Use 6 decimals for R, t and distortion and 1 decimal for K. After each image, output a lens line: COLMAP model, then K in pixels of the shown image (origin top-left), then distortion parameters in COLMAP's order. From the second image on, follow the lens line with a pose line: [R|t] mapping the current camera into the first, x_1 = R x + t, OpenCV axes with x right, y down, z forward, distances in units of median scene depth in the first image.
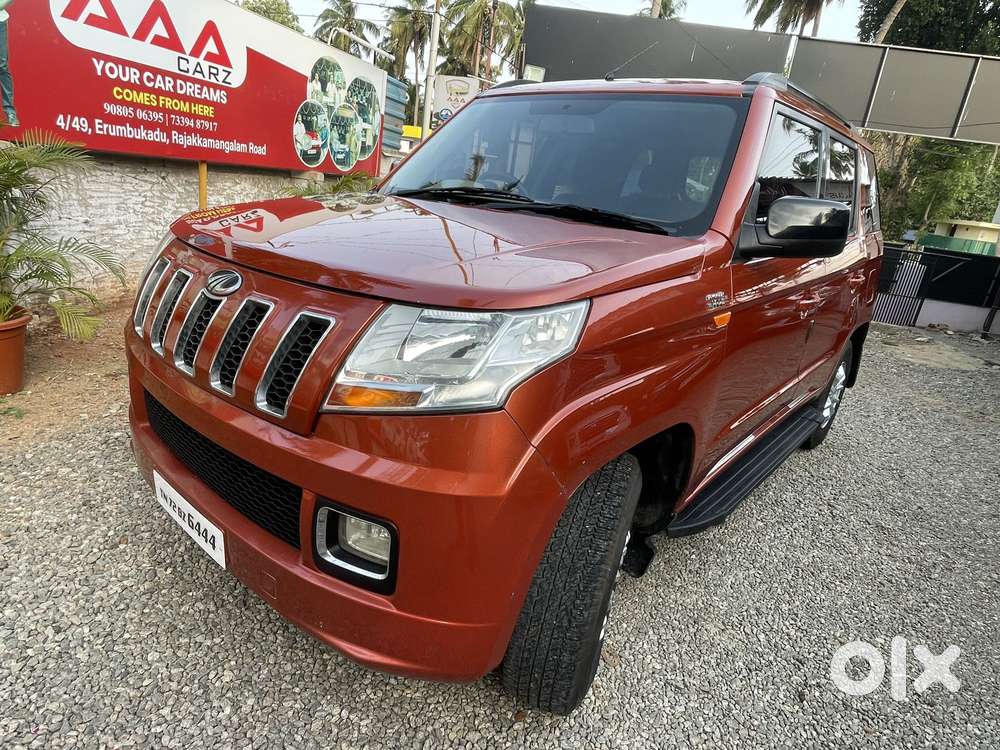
lens RADIAL K [[585.7, 0, 507.7], [0, 585.7, 376.7], [0, 0, 1]] dist [-0.003545, 0.000039]
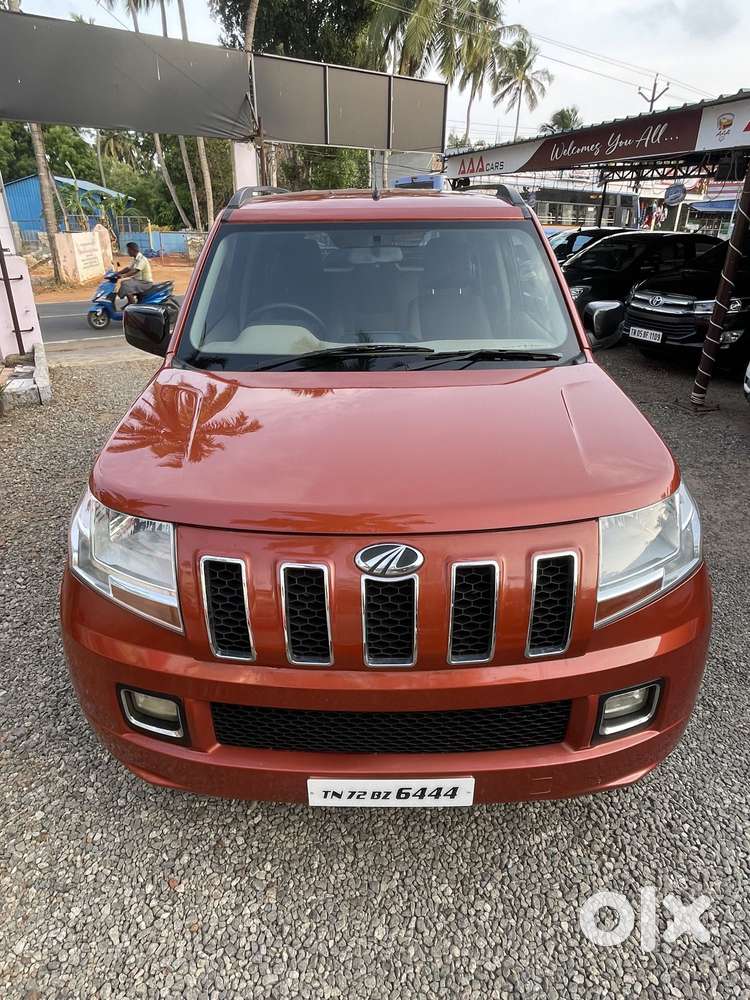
lens RADIAL K [[585.7, 0, 375.2], [0, 585.7, 503.2], [0, 0, 1]] dist [-0.003545, 0.000039]
pose [[0.752726, -0.385928, 0.533351, -0.920292], [0.286264, 0.921427, 0.262727, -0.471882], [-0.592837, -0.045082, 0.804059, 0.275575]]
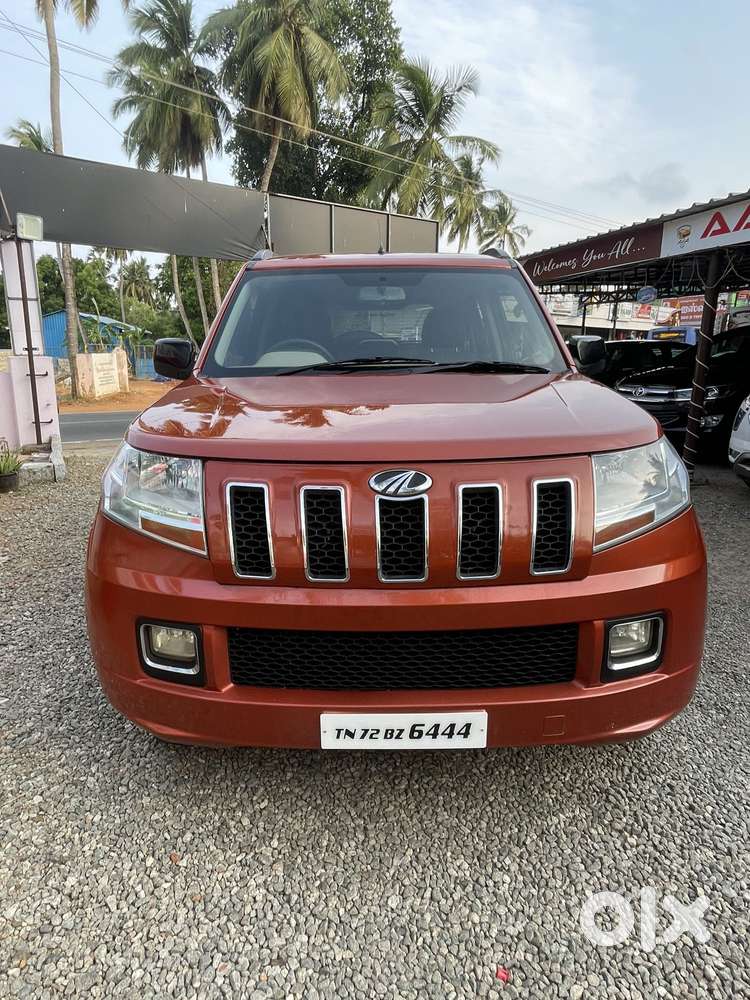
lens RADIAL K [[585.7, 0, 375.5], [0, 585.7, 496.7], [0, 0, 1]] dist [-0.003545, 0.000039]
pose [[0.750956, -0.274166, 0.600748, -1.081421], [0.288525, 0.954534, 0.074959, -0.218836], [-0.593986, 0.117039, 0.795916, 0.230686]]
